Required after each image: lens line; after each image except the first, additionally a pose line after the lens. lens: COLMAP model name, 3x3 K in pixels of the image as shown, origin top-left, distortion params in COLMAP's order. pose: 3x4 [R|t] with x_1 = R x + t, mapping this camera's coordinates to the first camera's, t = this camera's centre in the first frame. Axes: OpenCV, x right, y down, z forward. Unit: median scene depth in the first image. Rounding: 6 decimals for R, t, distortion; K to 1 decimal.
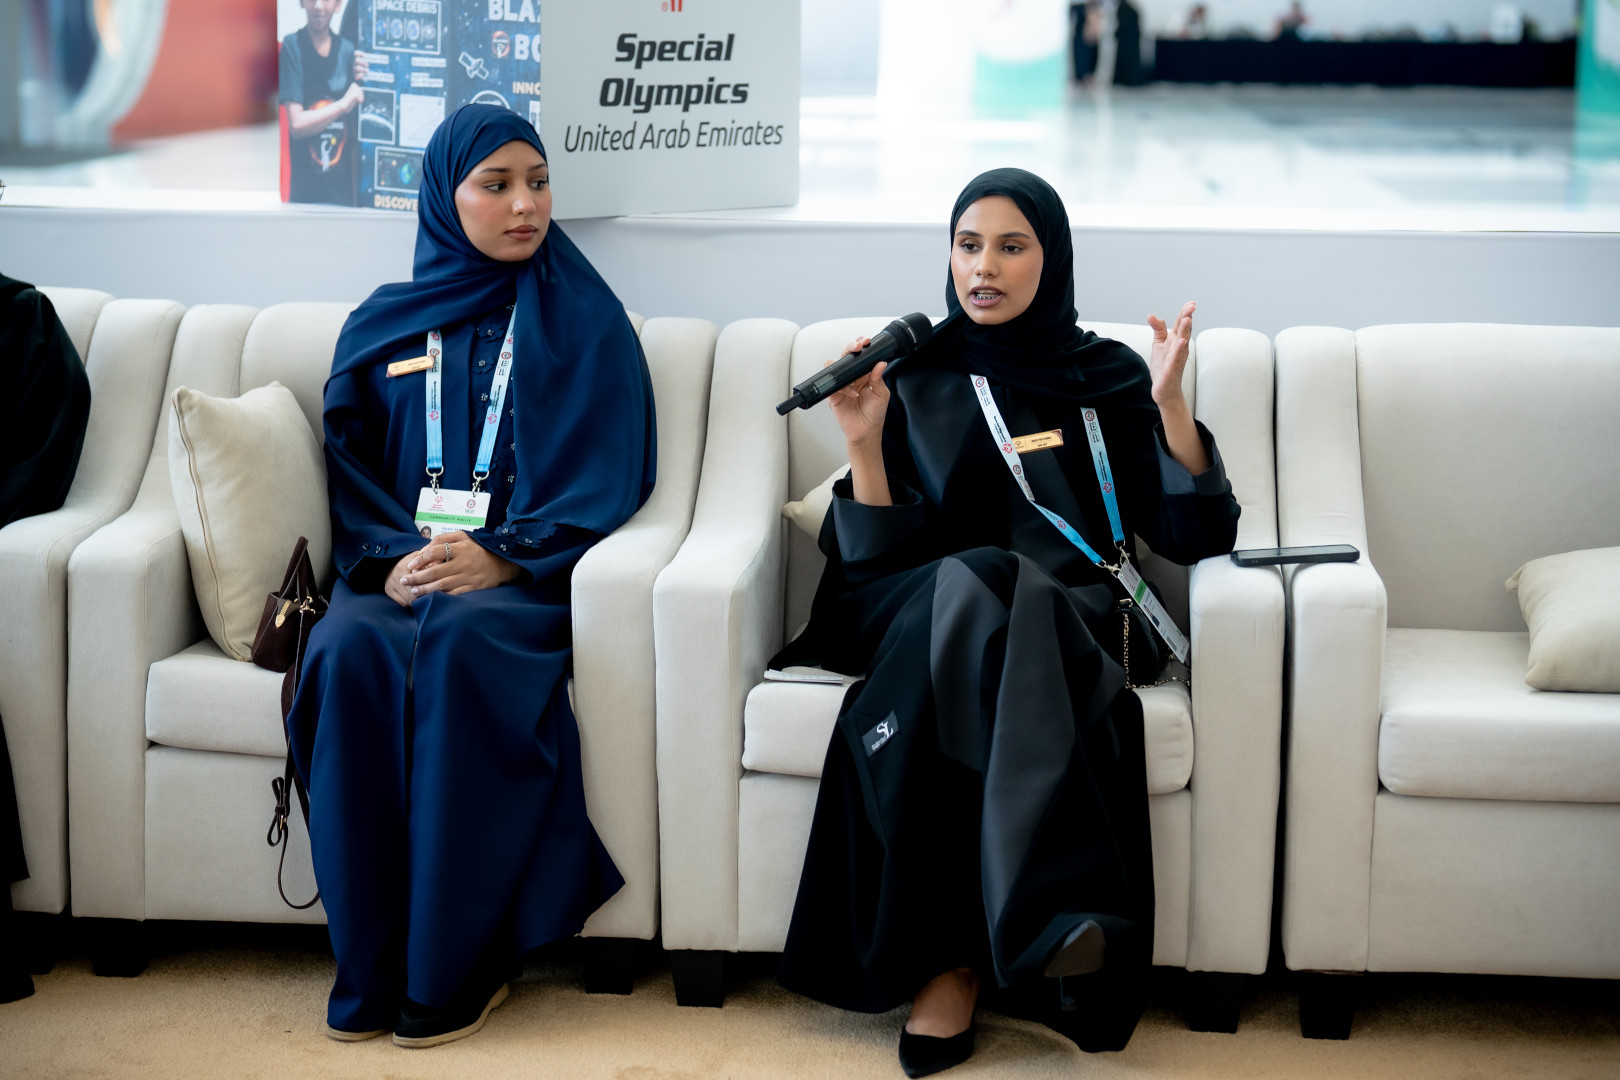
lens RADIAL K [[3454.9, 0, 765.2], [0, 3454.9, 540.7], [0, 0, 1]] dist [0.016550, 0.000000]
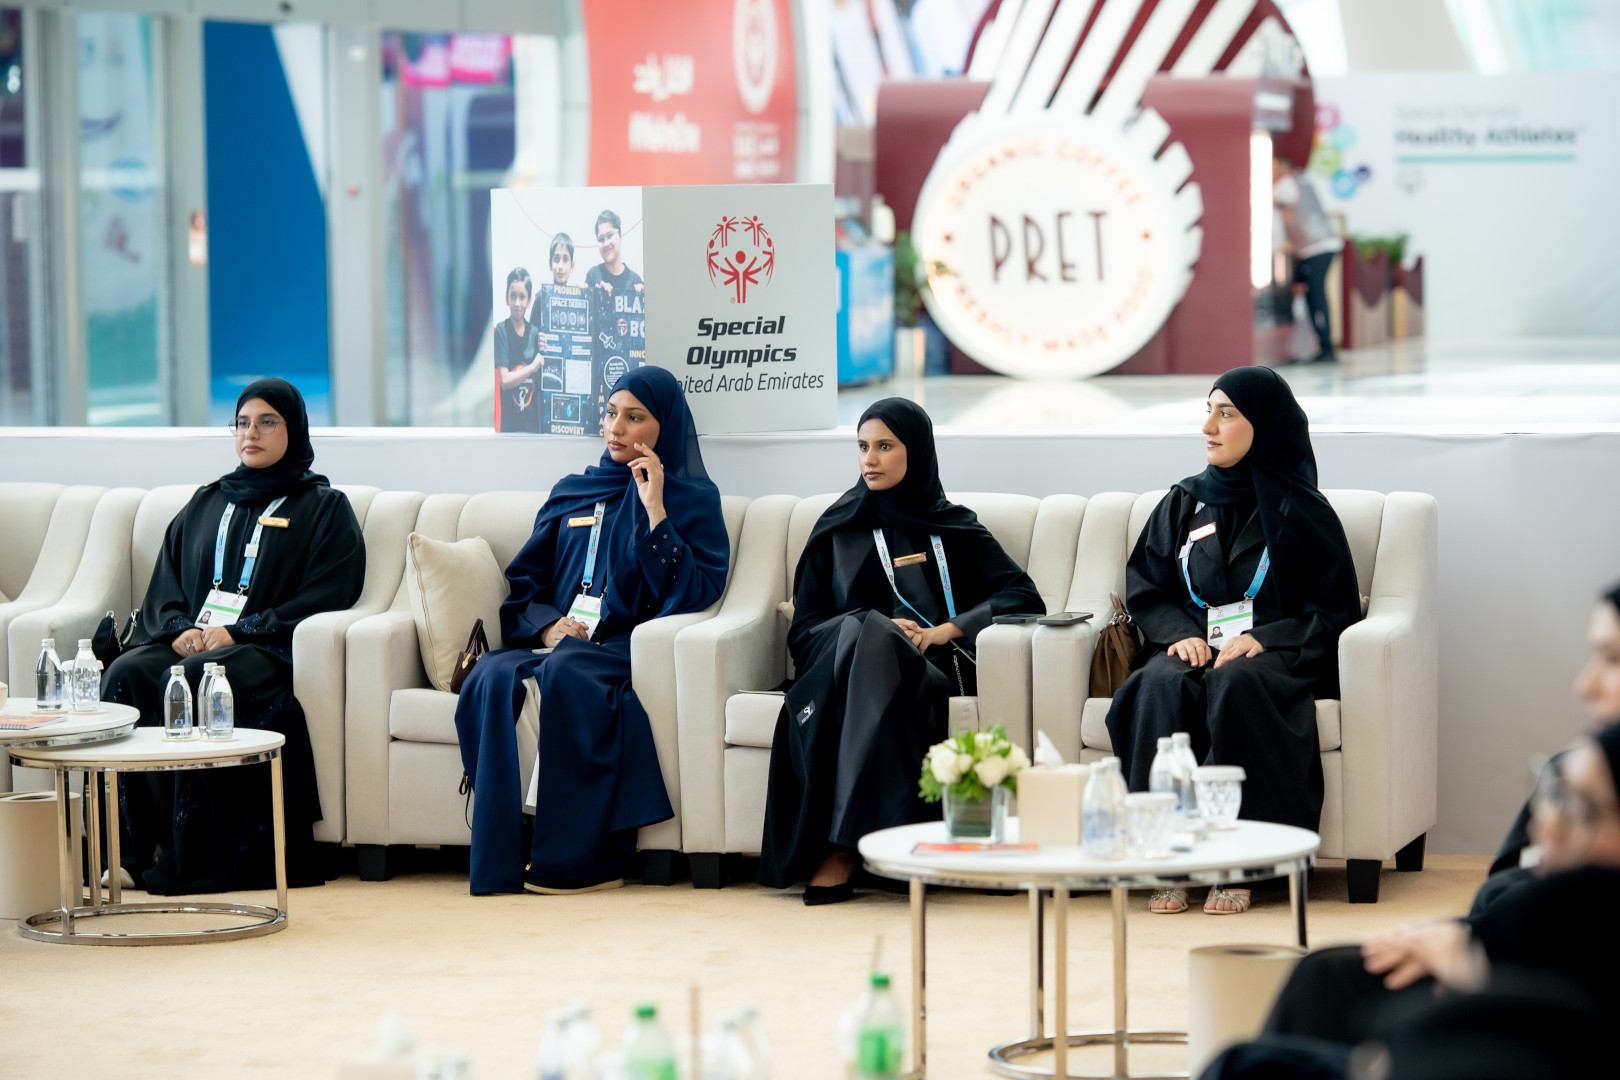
lens RADIAL K [[6069.5, 0, 805.8], [0, 6069.5, 539.3], [0, 0, 1]] dist [0.063303, 0.000000]
pose [[0.988714, -0.015971, -0.148965, 0.409897], [0.001193, 0.995110, -0.098768, 0.222704], [0.149814, 0.097475, 0.983898, -1.674977]]
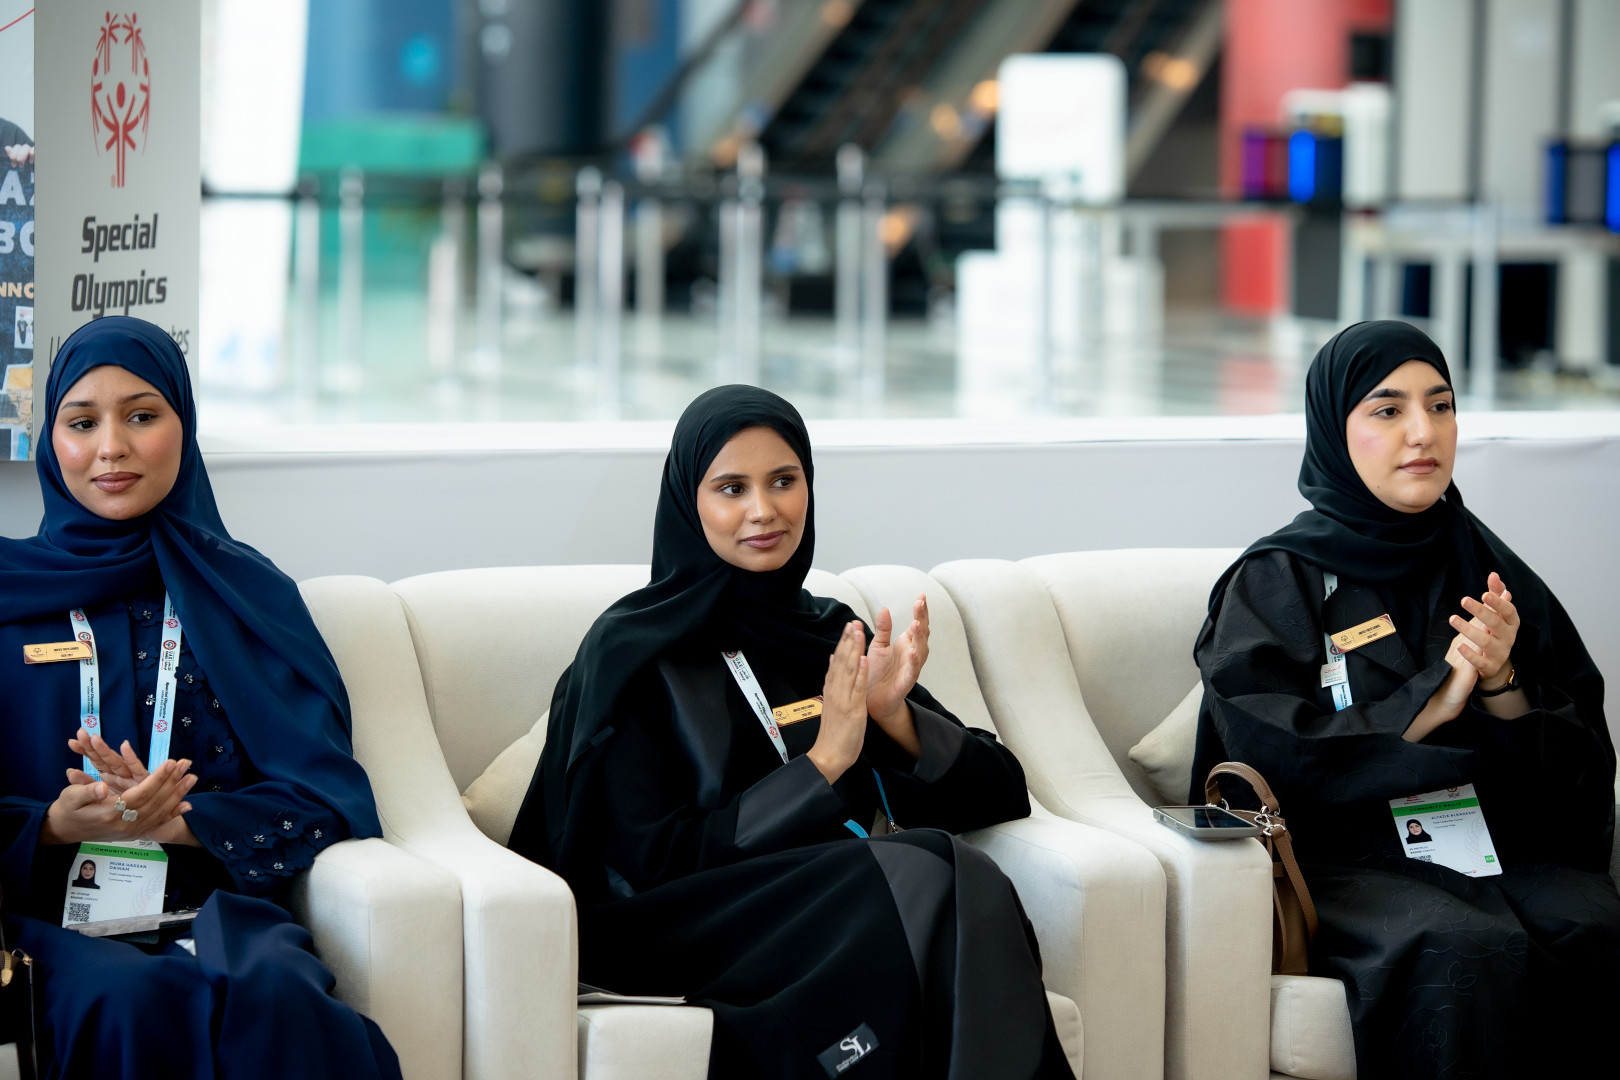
lens RADIAL K [[6069.5, 0, 809.1], [0, 6069.5, 536.3], [0, 0, 1]] dist [0.063303, 0.000000]
pose [[0.880592, -0.032911, 0.472730, -0.539408], [0.068100, 0.996019, -0.057513, 0.013215], [-0.468956, 0.082838, 0.879328, -0.260968]]
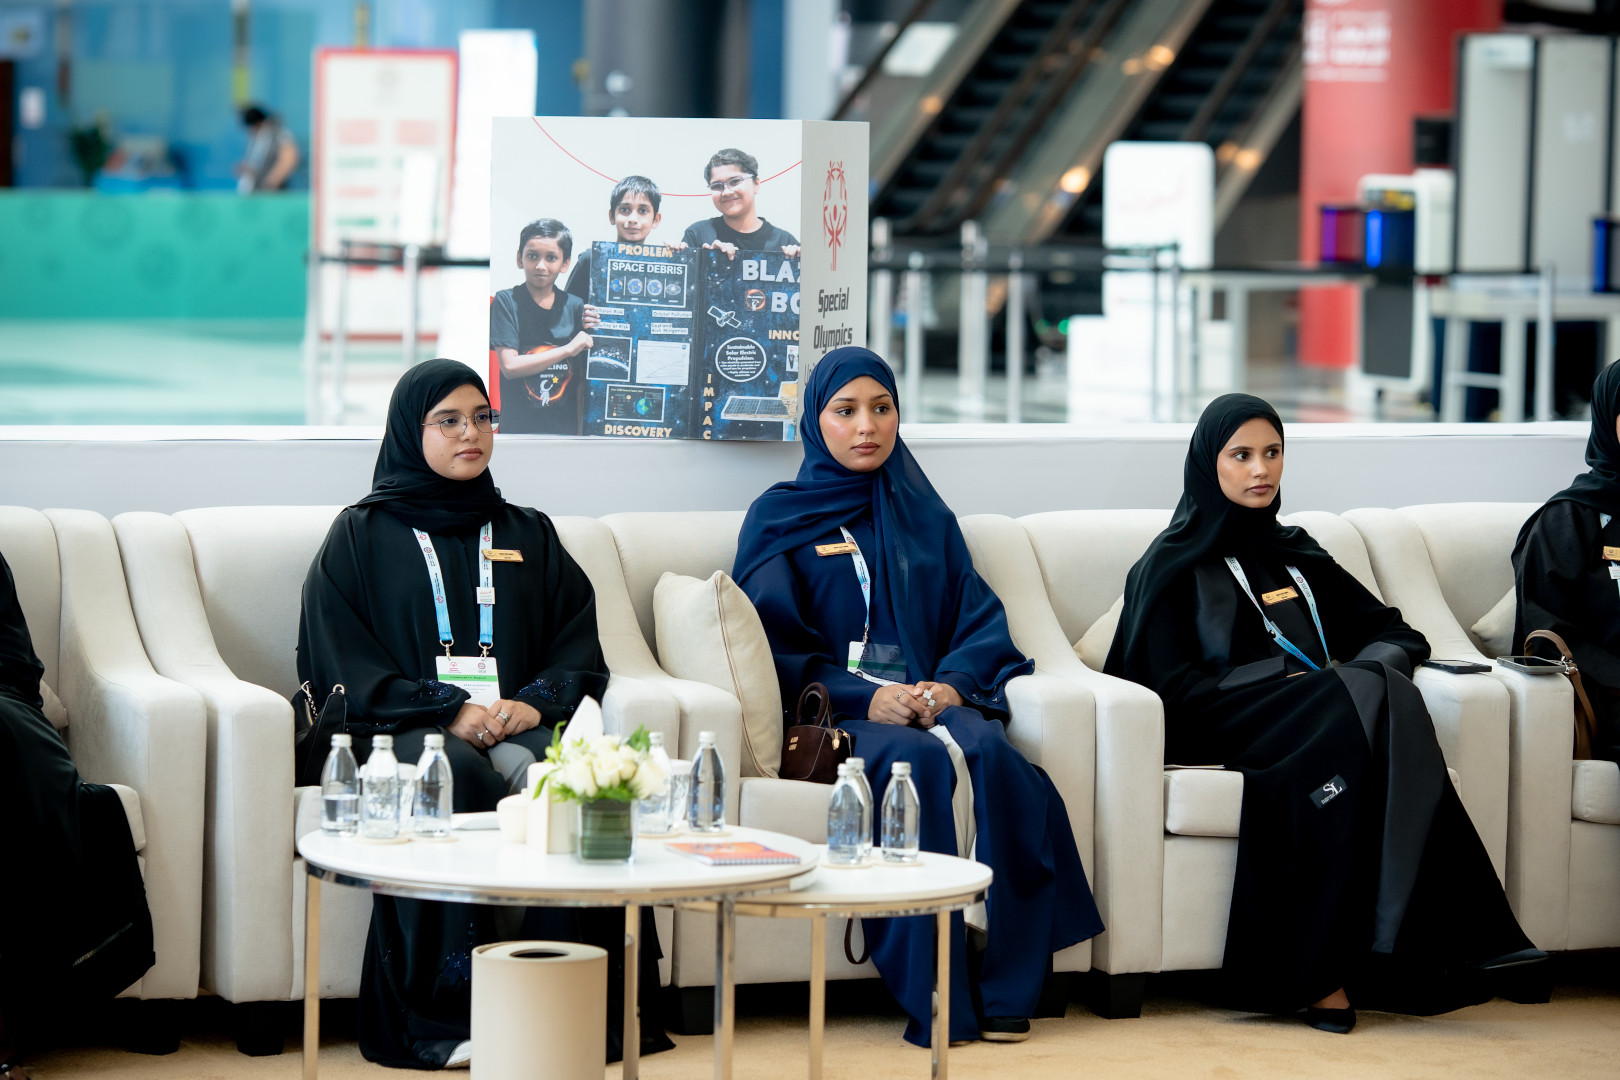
lens RADIAL K [[6069.5, 0, 819.9], [0, 6069.5, 539.6], [0, 0, 1]] dist [0.063303, 0.000000]
pose [[0.877903, -0.027407, 0.478053, -1.070462], [0.067409, 0.995492, -0.066718, 0.085583], [-0.474070, 0.090797, 0.875793, -0.879408]]
